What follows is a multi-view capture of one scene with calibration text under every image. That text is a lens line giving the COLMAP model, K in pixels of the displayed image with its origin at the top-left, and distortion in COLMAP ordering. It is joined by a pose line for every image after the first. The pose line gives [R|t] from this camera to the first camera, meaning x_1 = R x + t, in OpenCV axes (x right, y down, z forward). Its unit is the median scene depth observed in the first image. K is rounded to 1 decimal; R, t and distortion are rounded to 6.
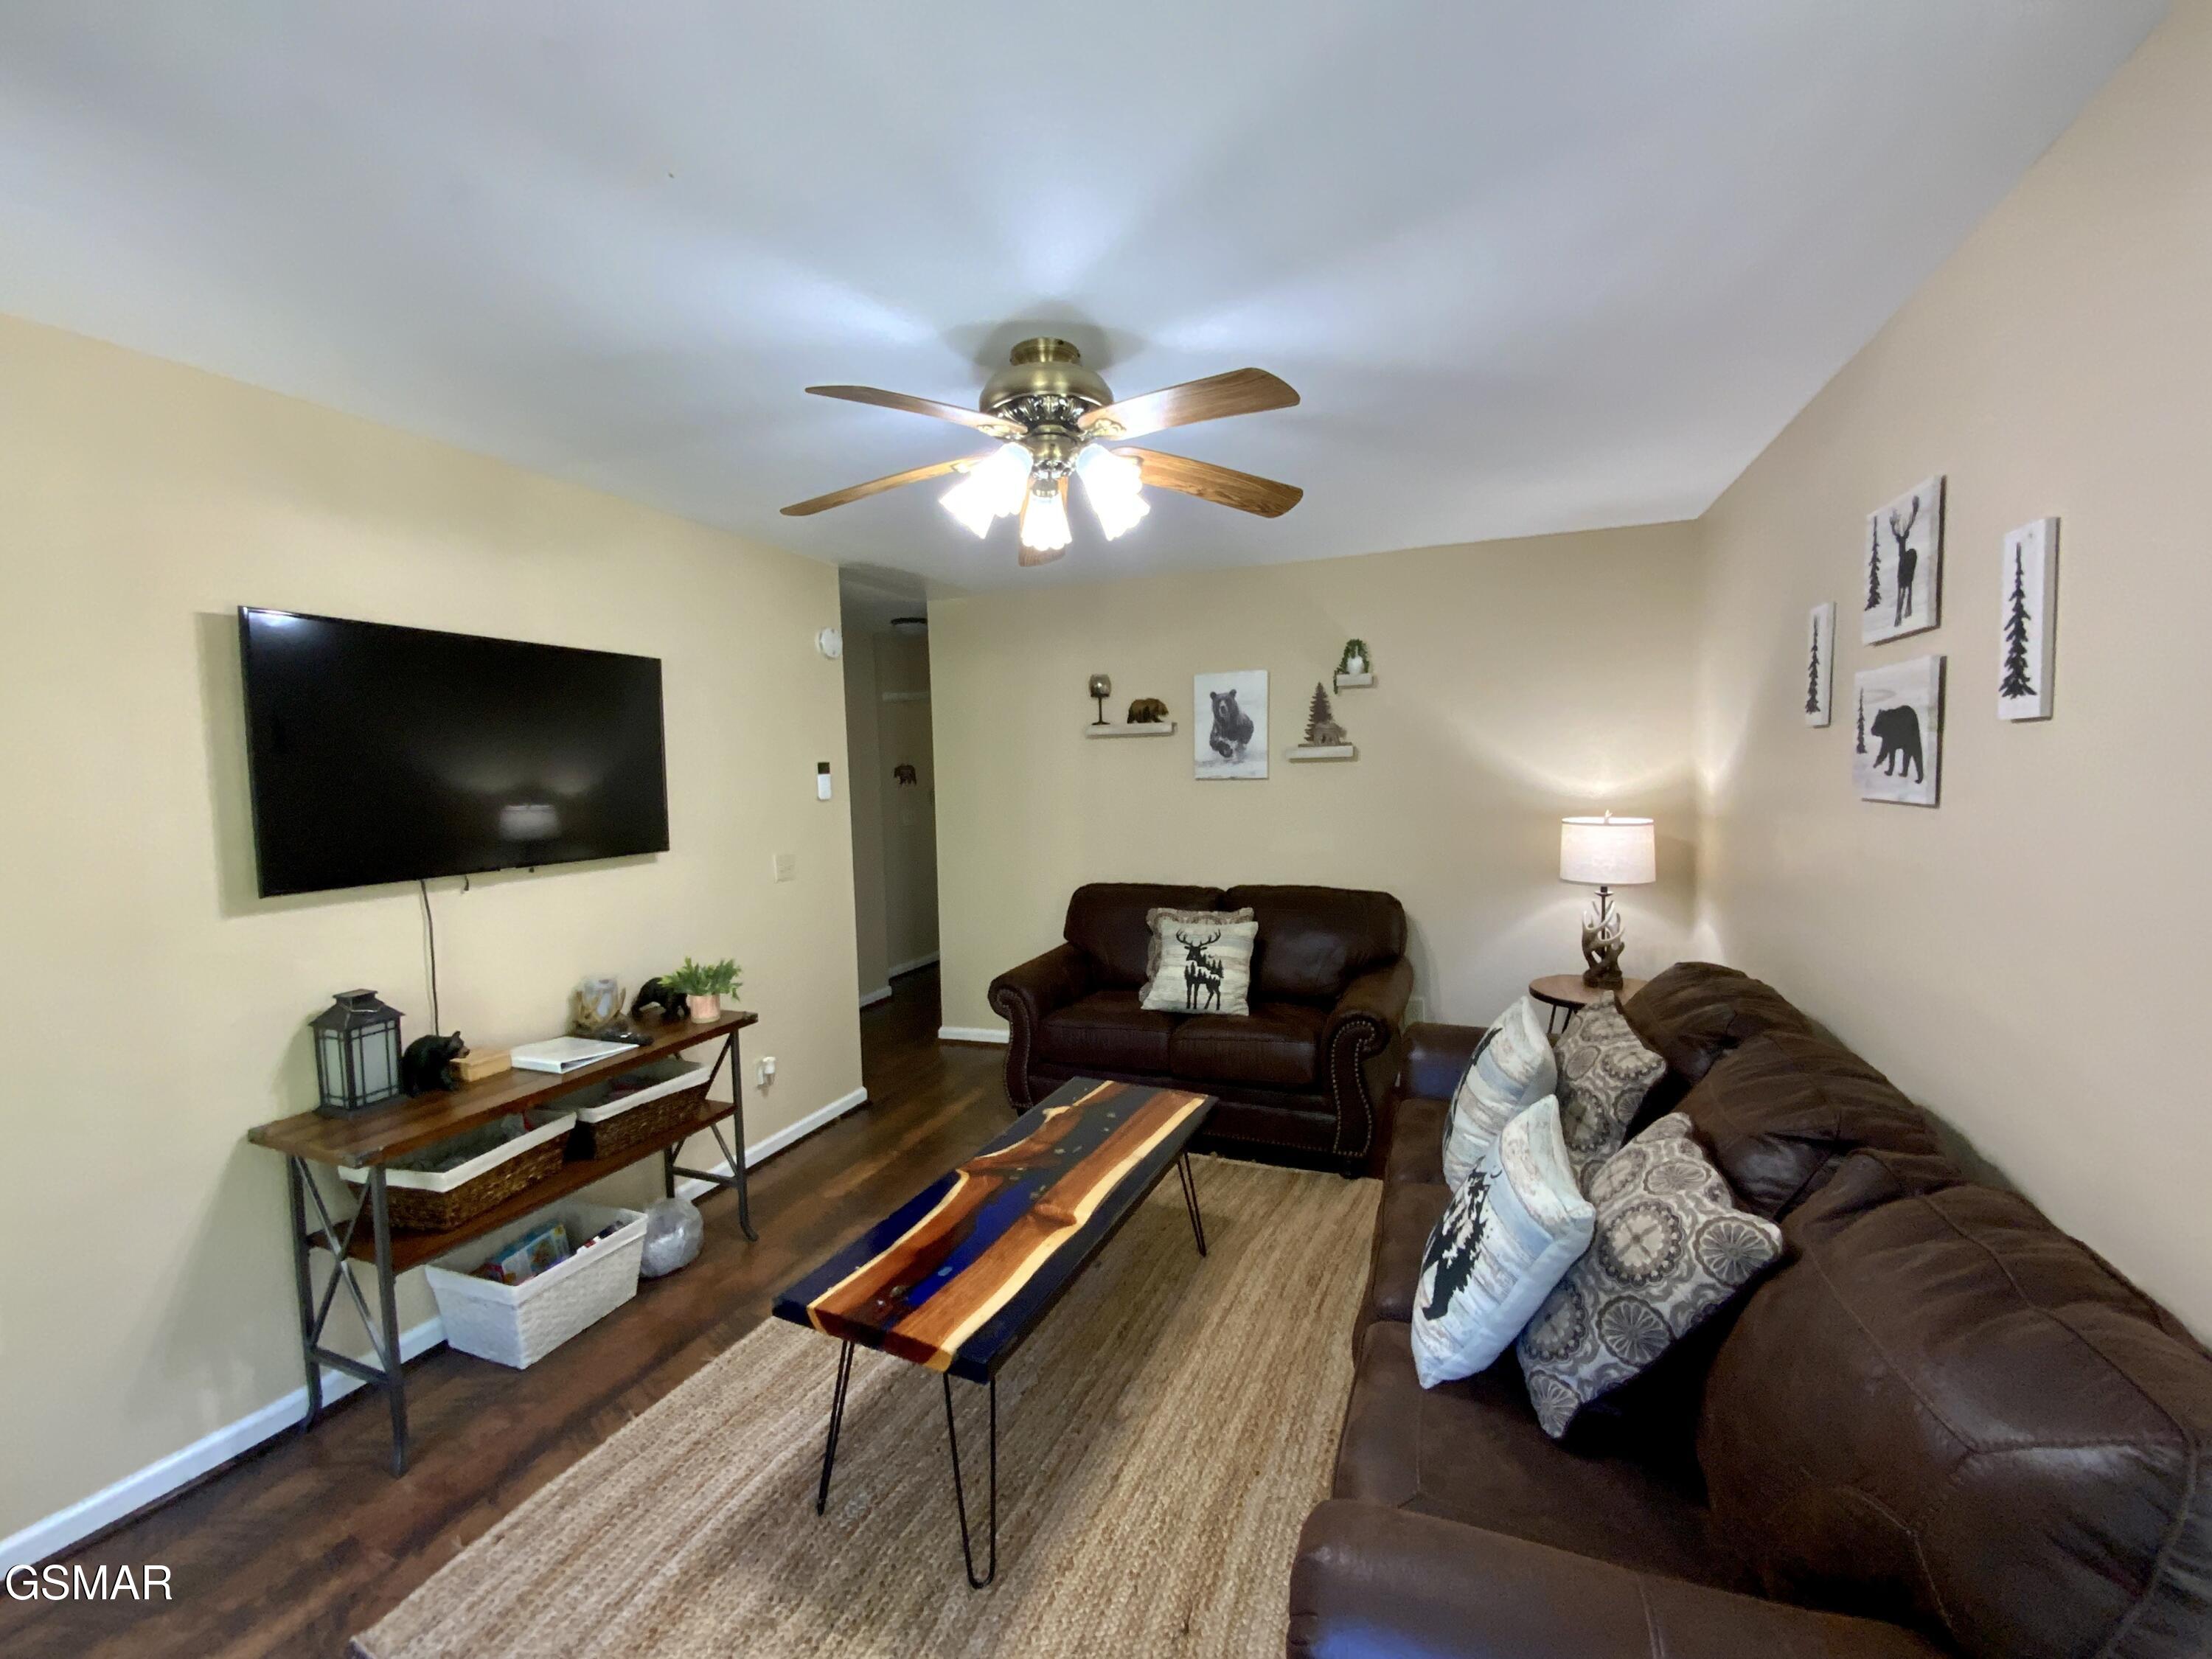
lens RADIAL K [[906.8, 0, 1106.0], [0, 906.8, 829.5], [0, 0, 1]] dist [0.034027, -0.021700]
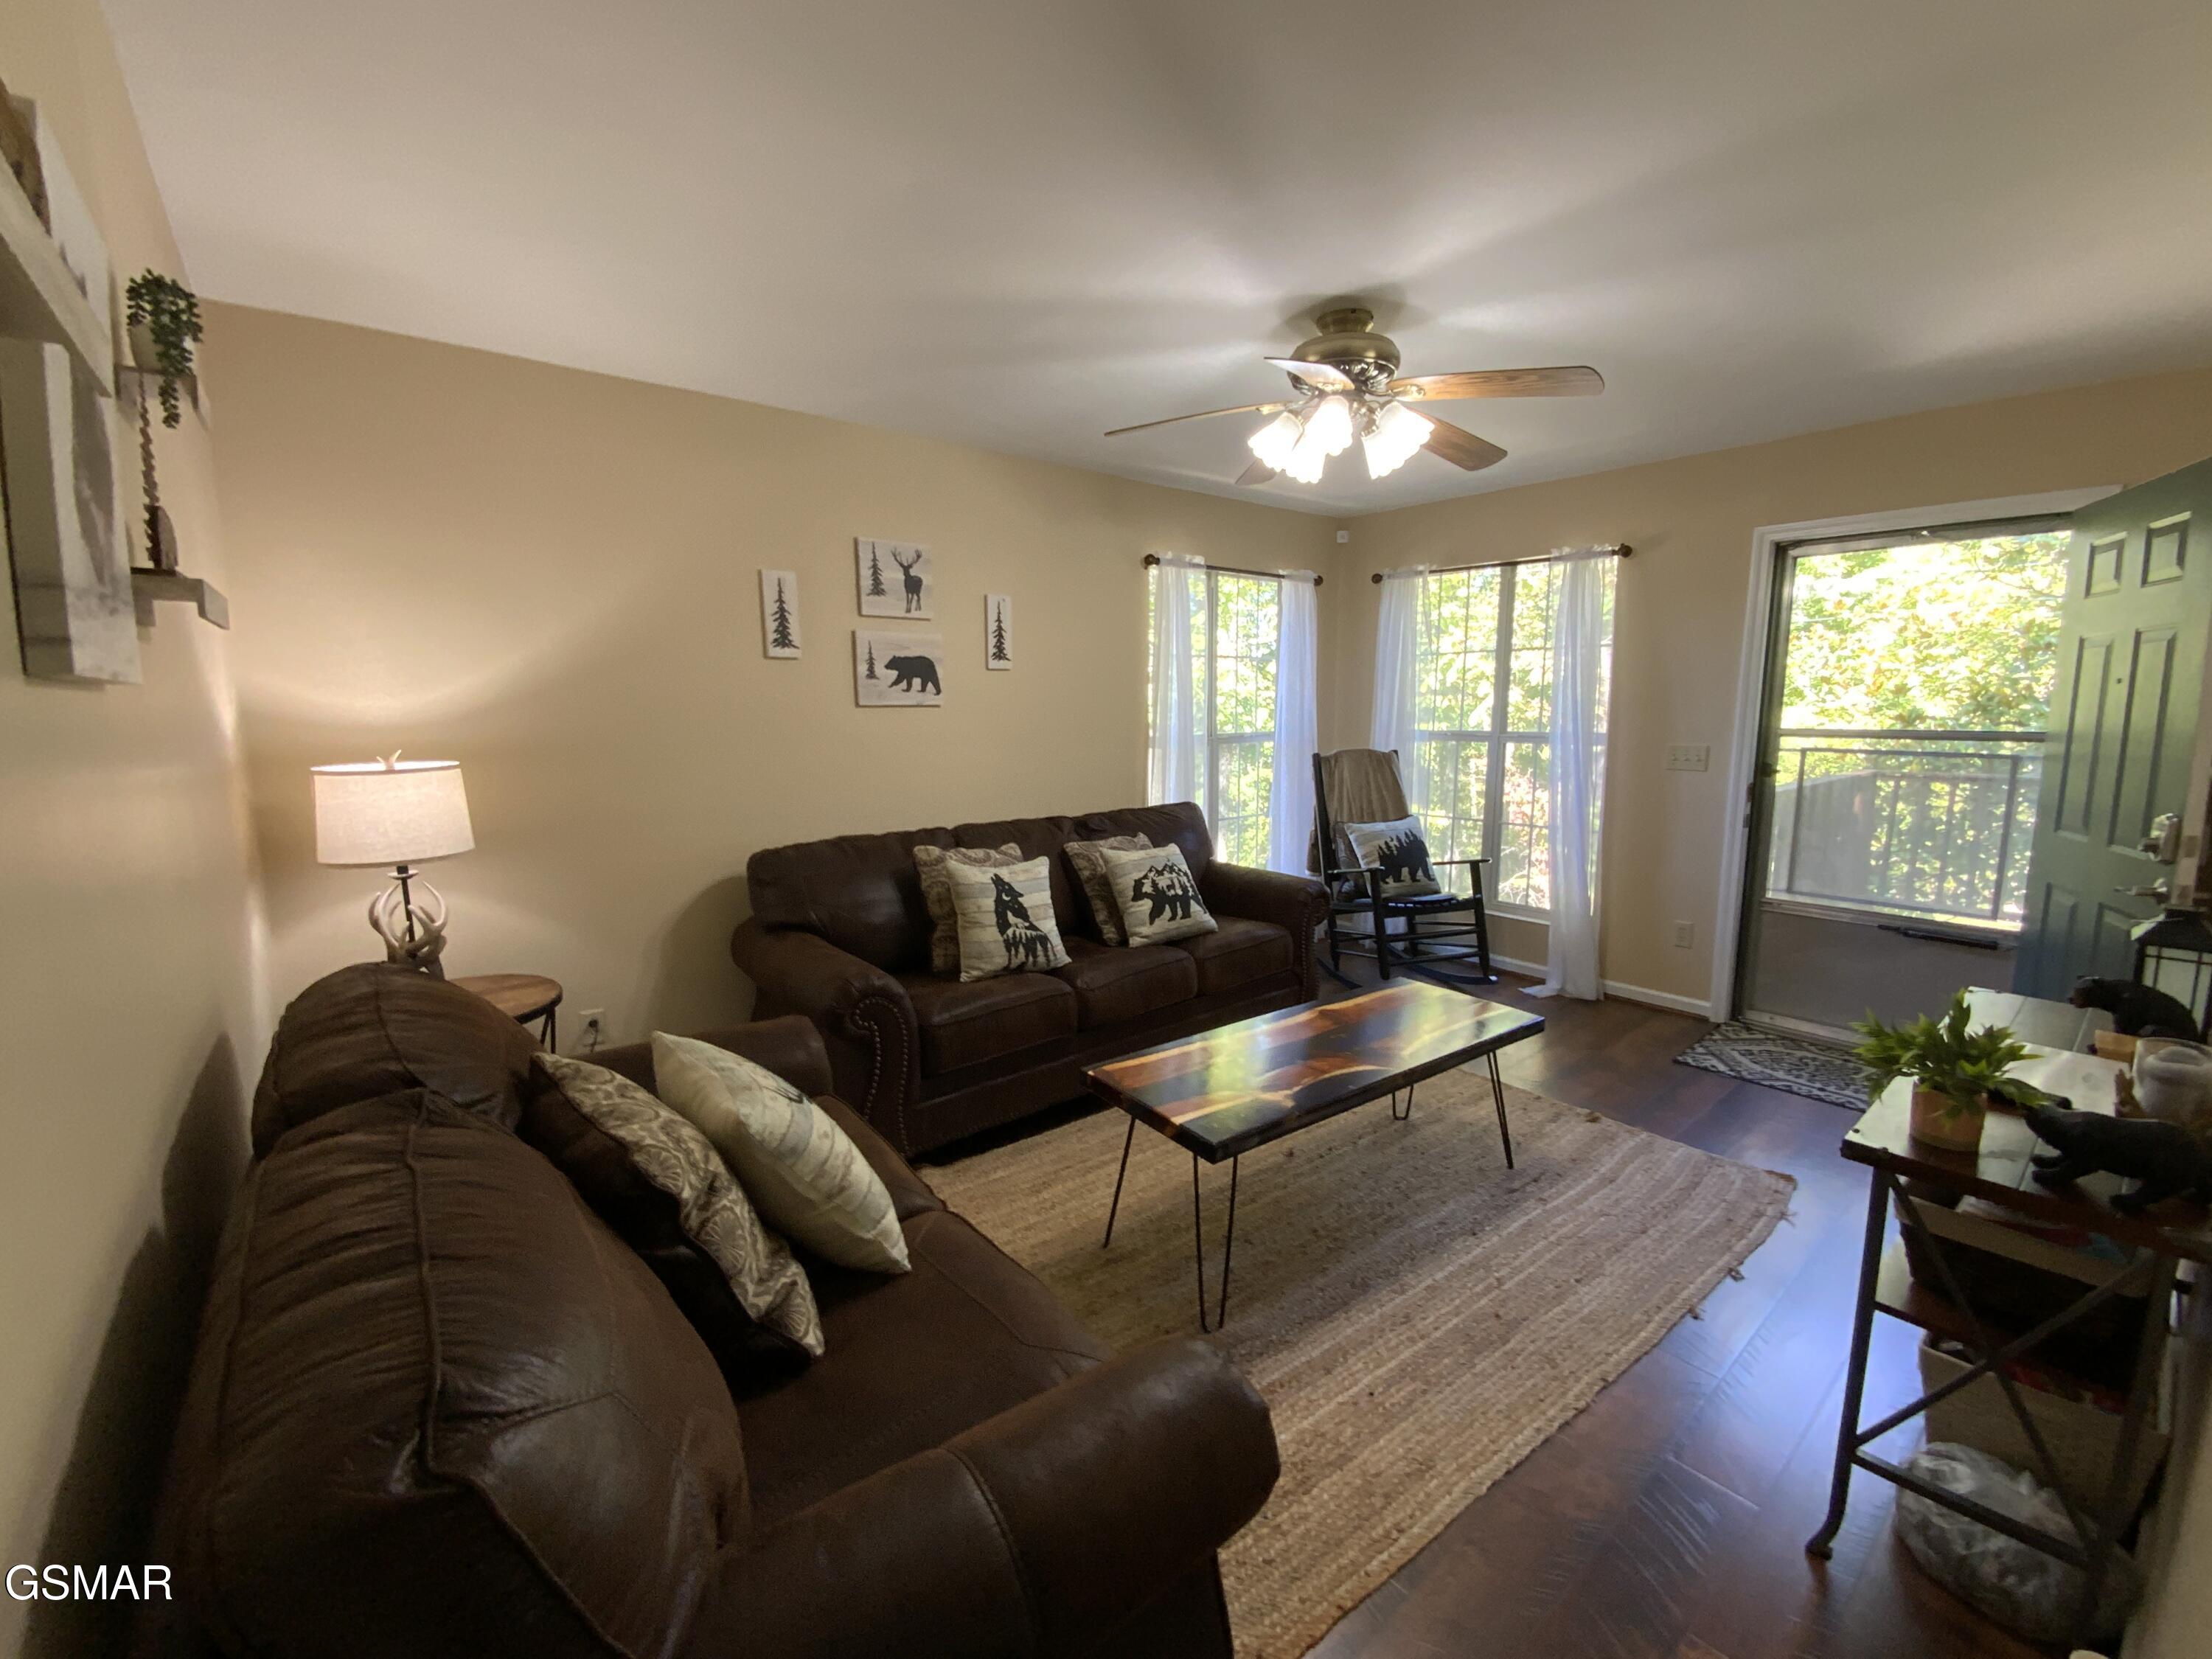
lens RADIAL K [[906.8, 0, 1106.0], [0, 906.8, 829.5], [0, 0, 1]] dist [0.034027, -0.021700]
pose [[-0.880724, -0.041125, 0.471840, -0.408120], [0.056844, 0.979844, 0.191505, -0.113975], [-0.470205, 0.195484, -0.860635, 2.438436]]
